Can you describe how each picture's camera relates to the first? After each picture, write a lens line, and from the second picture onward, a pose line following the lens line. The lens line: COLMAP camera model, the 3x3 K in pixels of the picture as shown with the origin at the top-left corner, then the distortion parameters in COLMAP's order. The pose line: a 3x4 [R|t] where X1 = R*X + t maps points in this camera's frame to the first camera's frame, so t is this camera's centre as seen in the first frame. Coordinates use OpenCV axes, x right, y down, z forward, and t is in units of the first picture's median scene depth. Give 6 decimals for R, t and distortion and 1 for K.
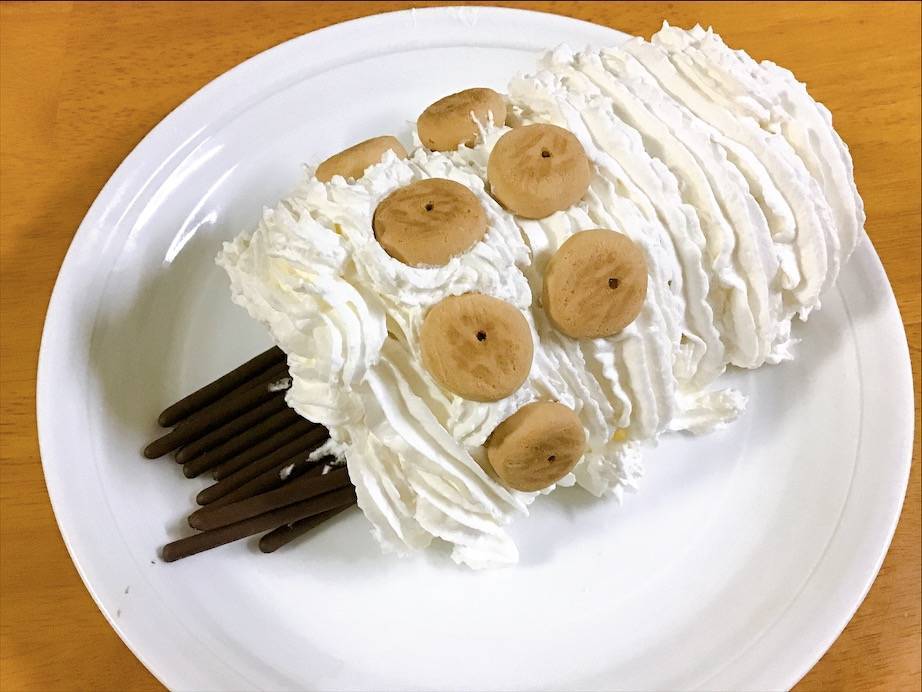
lens RADIAL K [[820.4, 0, 461.0], [0, 820.4, 346.0], [0, 0, 1]] dist [0.064275, 0.001480]
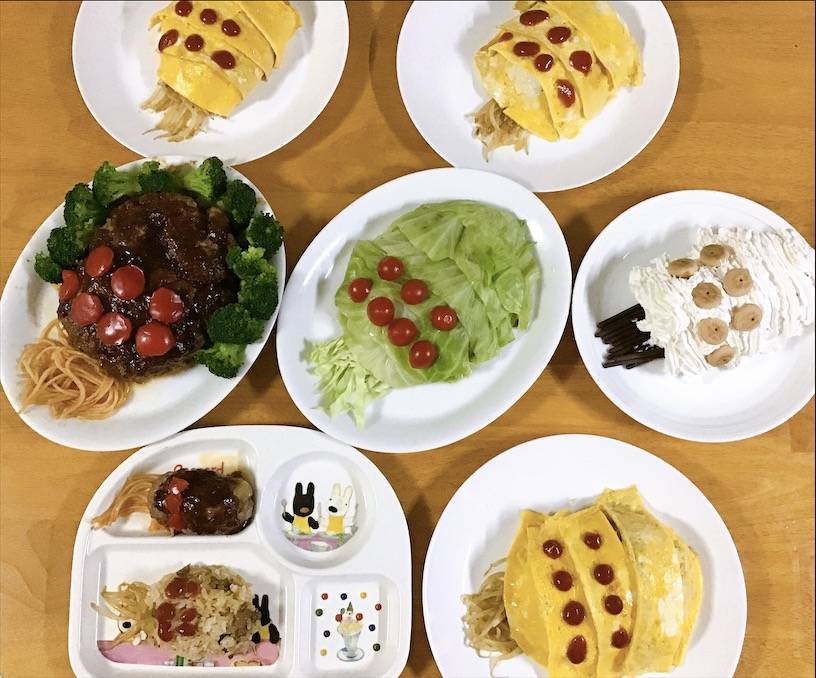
lens RADIAL K [[815.1, 0, 408.0], [0, 815.1, 339.0], [0, 0, 1]] dist [0.000883, -0.001442]
pose [[0.984633, 0.147328, -0.093769, -0.946584], [-0.120763, 0.962273, 0.243819, -0.664230], [0.126153, -0.228748, 0.965277, -2.657997]]
